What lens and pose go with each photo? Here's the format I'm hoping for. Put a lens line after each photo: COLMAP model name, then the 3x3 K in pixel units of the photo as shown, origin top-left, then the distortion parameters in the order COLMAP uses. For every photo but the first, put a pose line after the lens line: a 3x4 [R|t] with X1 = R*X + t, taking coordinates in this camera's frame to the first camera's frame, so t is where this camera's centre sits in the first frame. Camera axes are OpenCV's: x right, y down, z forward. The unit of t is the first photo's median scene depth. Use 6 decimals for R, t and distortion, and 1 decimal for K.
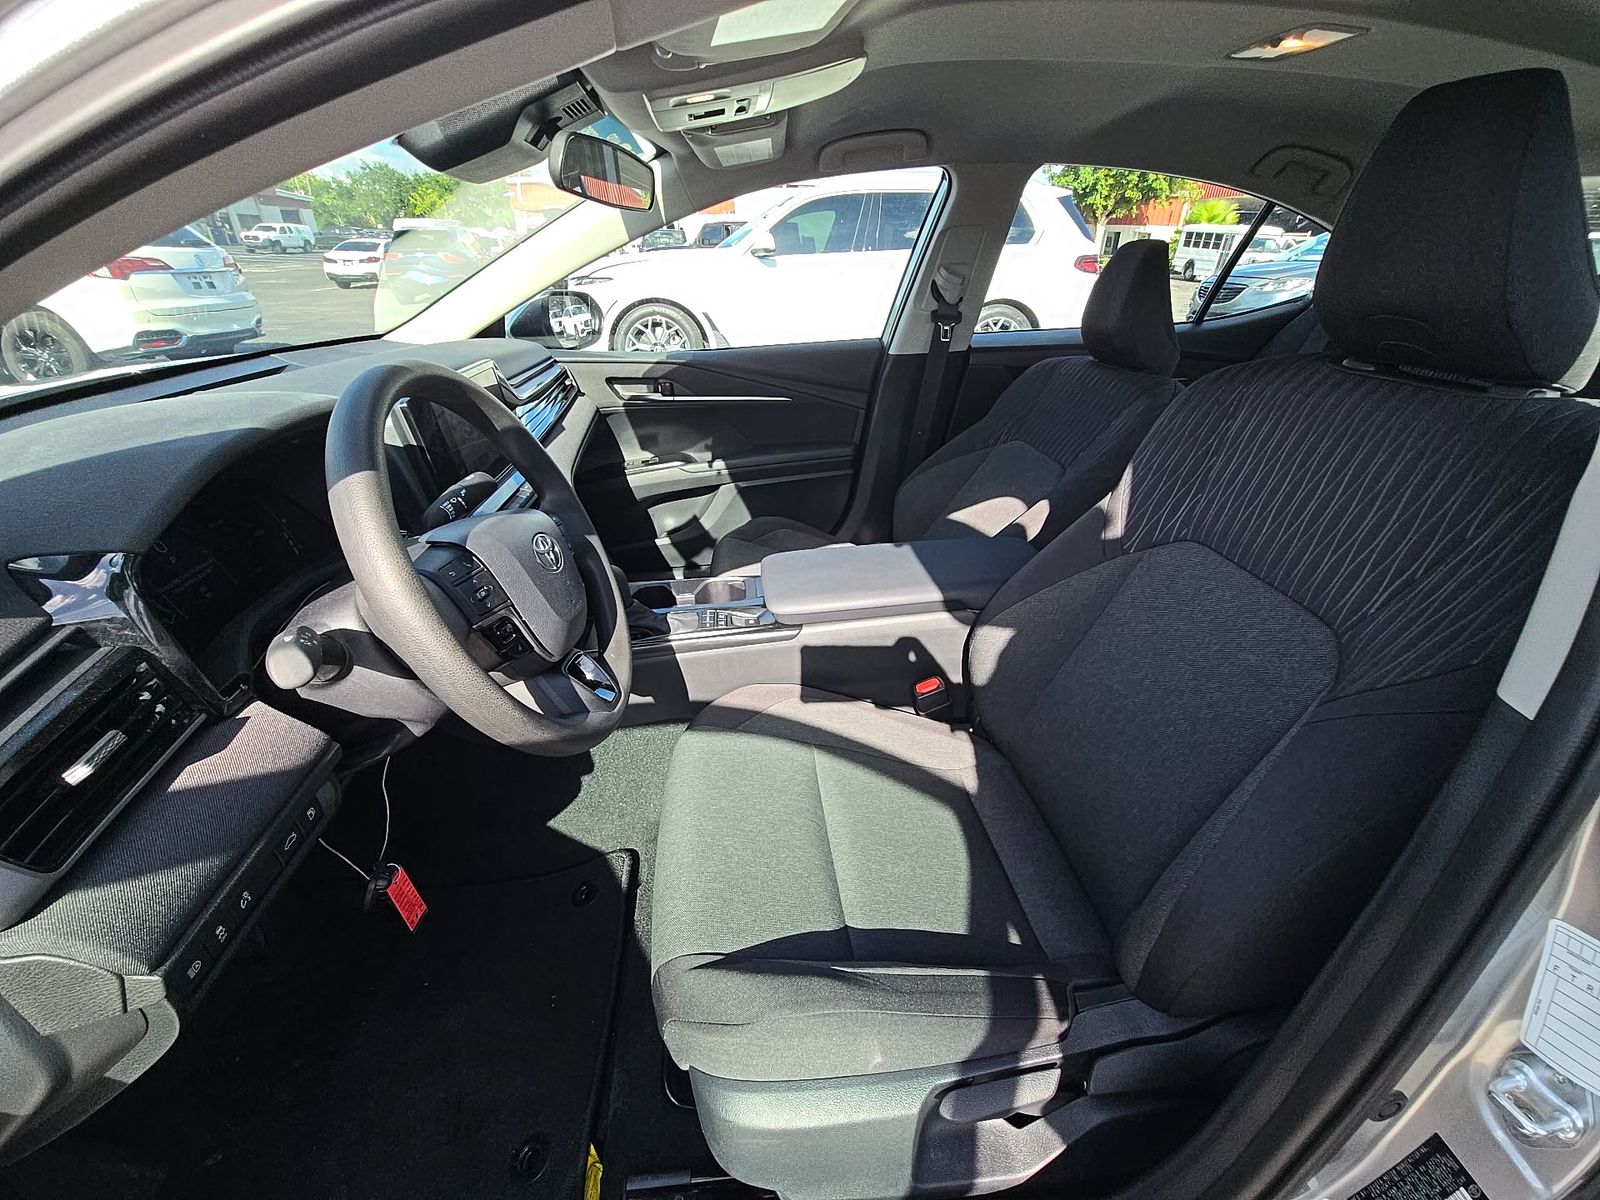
lens RADIAL K [[654.2, 0, 800.0], [0, 654.2, 600.0], [0, 0, 1]] dist [0.003022, 0.000953]
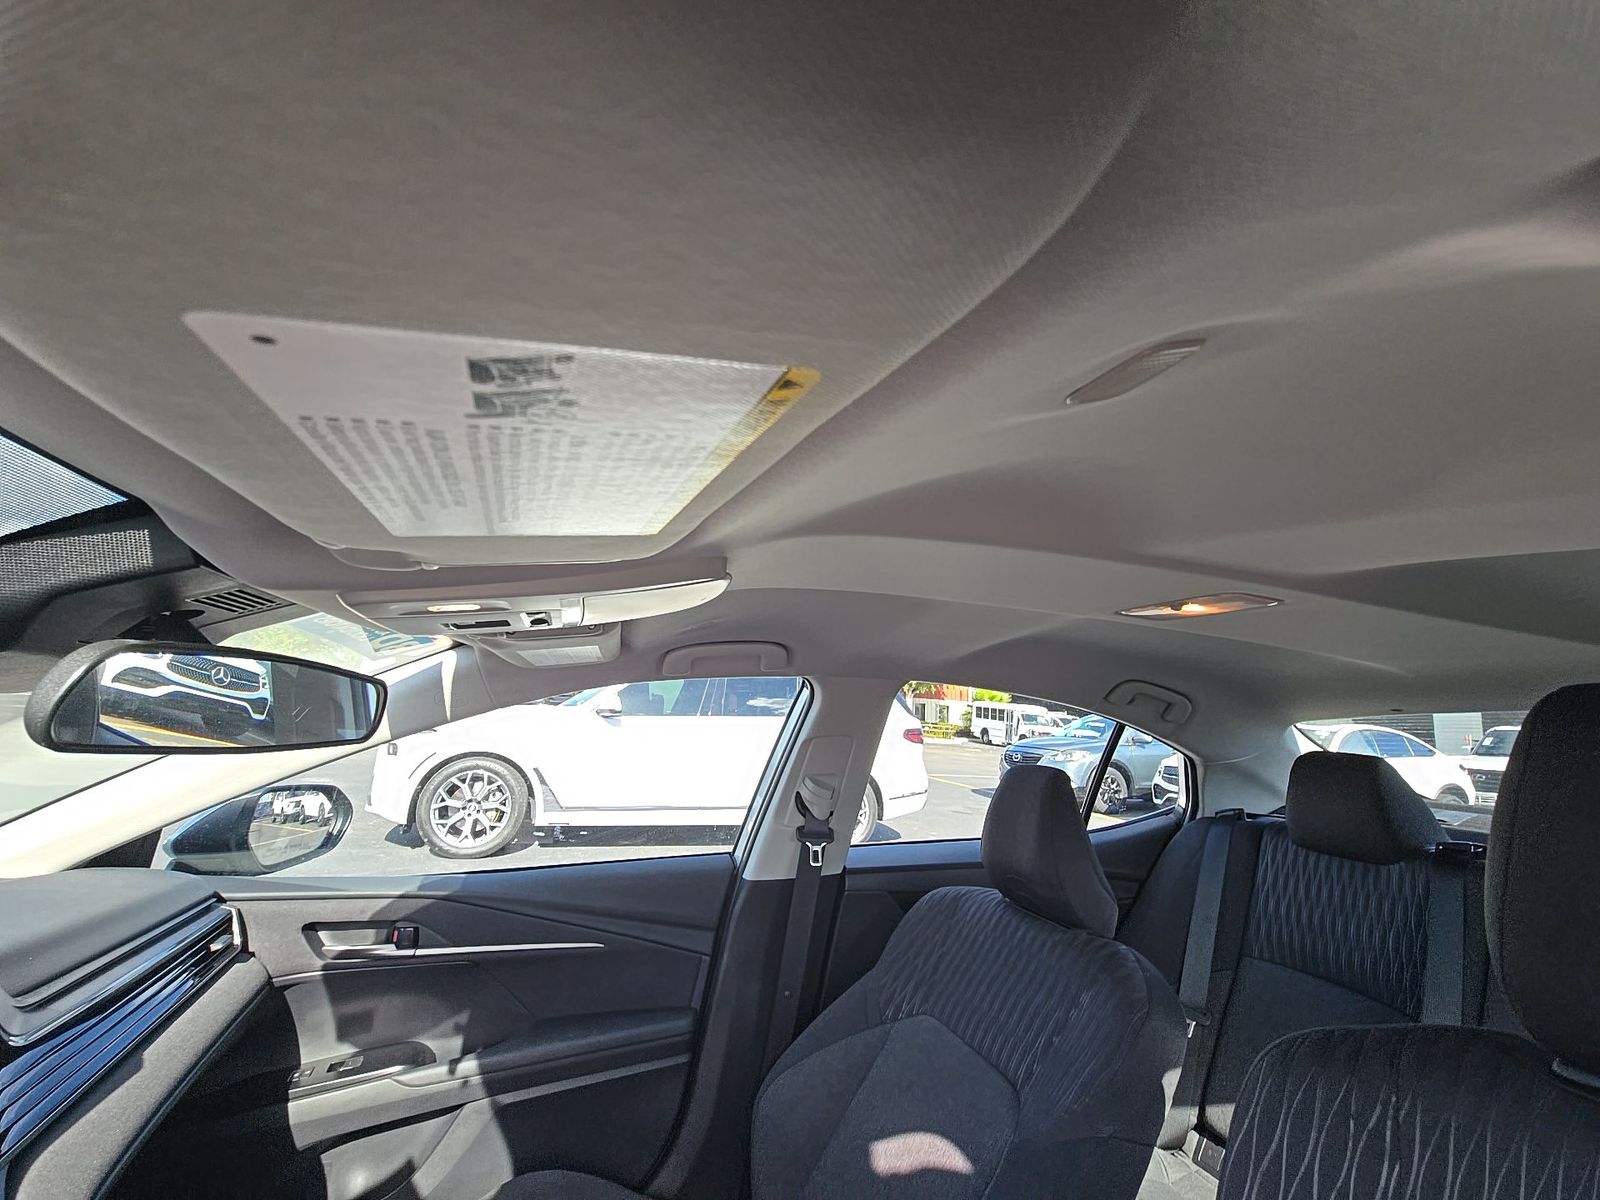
lens RADIAL K [[641.1, 0, 800.0], [0, 641.1, 600.0], [0, 0, 1]] dist [0.013184, -0.011919]
pose [[0.973526, 0.082393, 0.213212, 0.013894], [0.063207, 0.799366, -0.597510, -0.177450], [-0.219665, 0.595168, 0.772996, 0.209375]]
